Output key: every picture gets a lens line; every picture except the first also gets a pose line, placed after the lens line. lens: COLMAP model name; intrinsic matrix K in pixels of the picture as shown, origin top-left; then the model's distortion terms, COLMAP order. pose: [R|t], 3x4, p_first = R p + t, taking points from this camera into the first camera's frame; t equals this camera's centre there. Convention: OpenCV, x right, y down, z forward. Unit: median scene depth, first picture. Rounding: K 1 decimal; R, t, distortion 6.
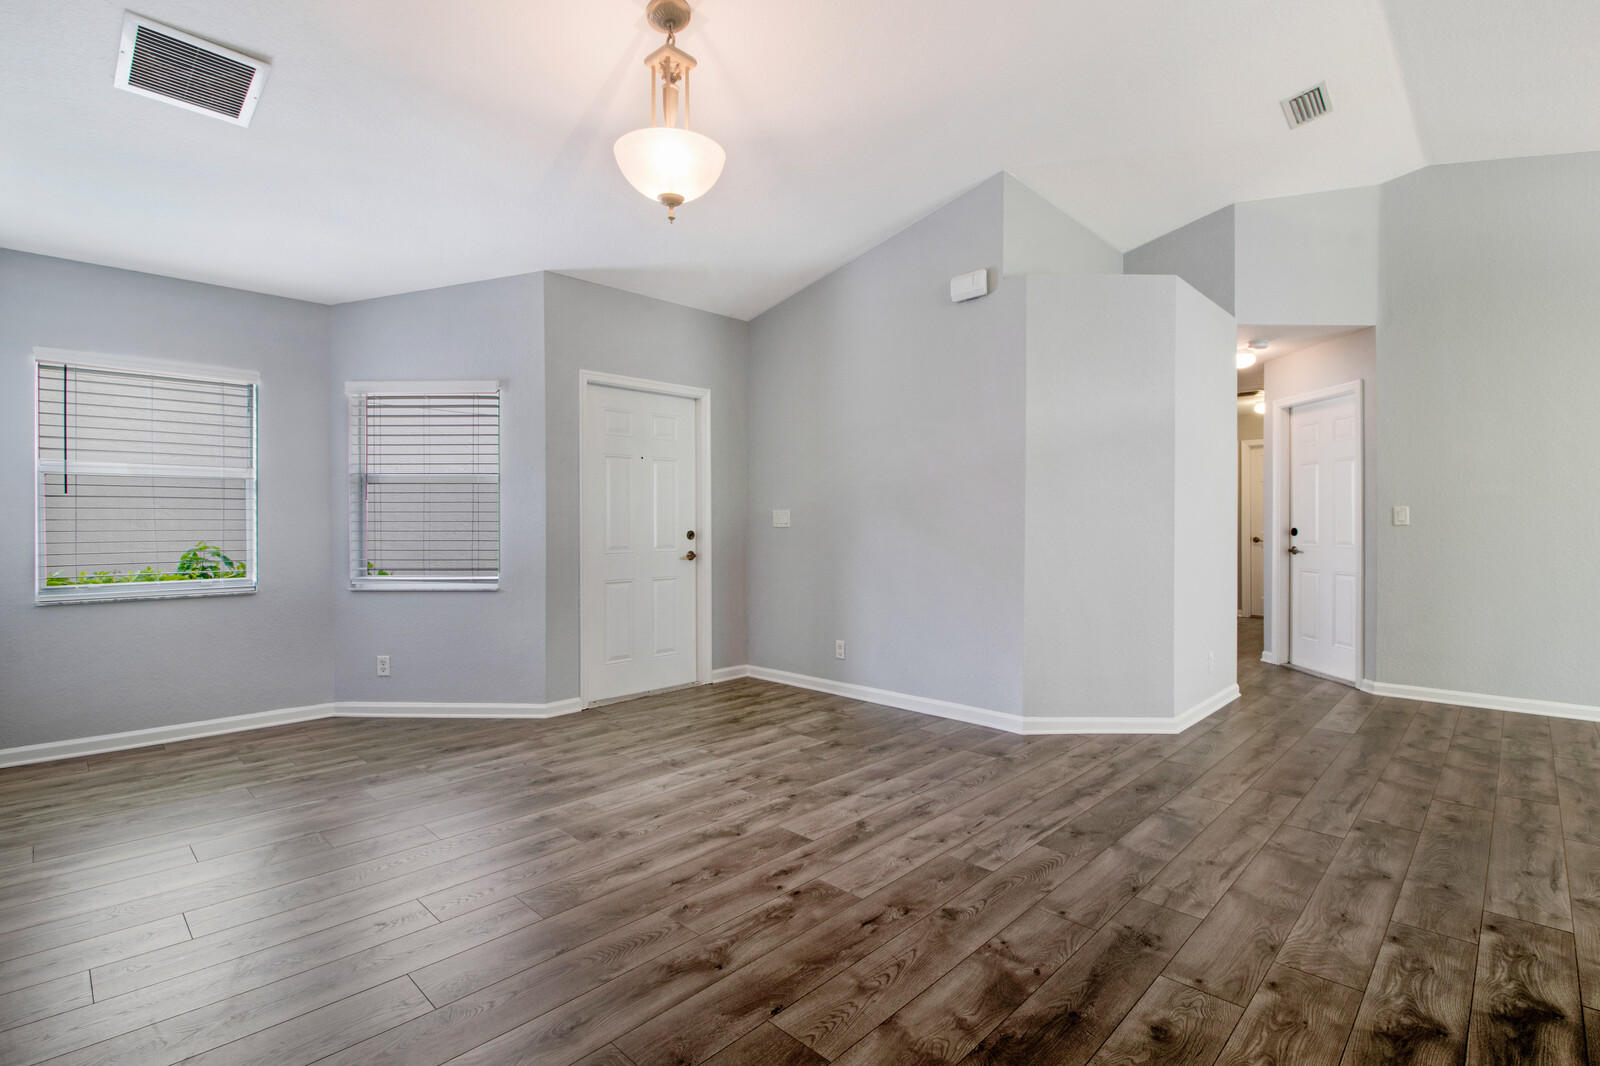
lens RADIAL K [[745.0, 0, 791.9], [0, 745.0, 526.0], [0, 0, 1]] dist [-0.003391, -0.000835]
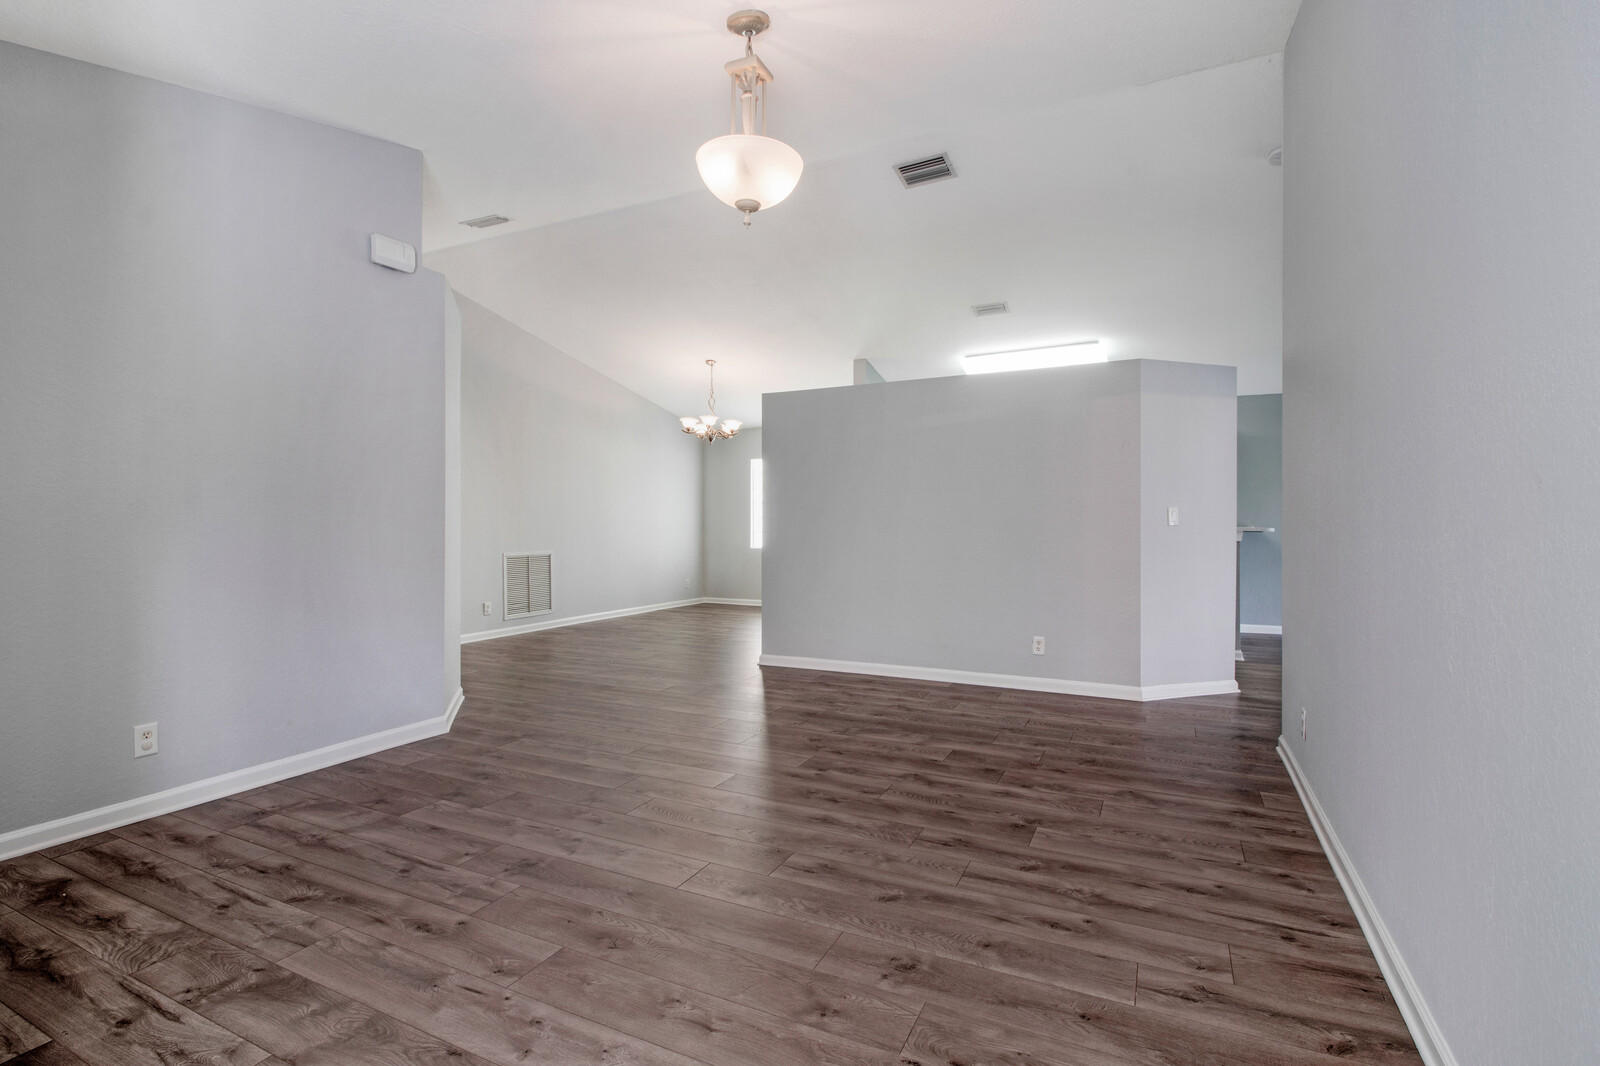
lens RADIAL K [[777.9, 0, 793.7], [0, 777.9, 531.3], [0, 0, 1]] dist [-0.000945, -0.000295]
pose [[-0.327789, -0.005605, 0.944734, -0.943870], [0.005391, 0.999955, 0.007803, 0.003188], [-0.944736, 0.007650, -0.327744, 1.021256]]
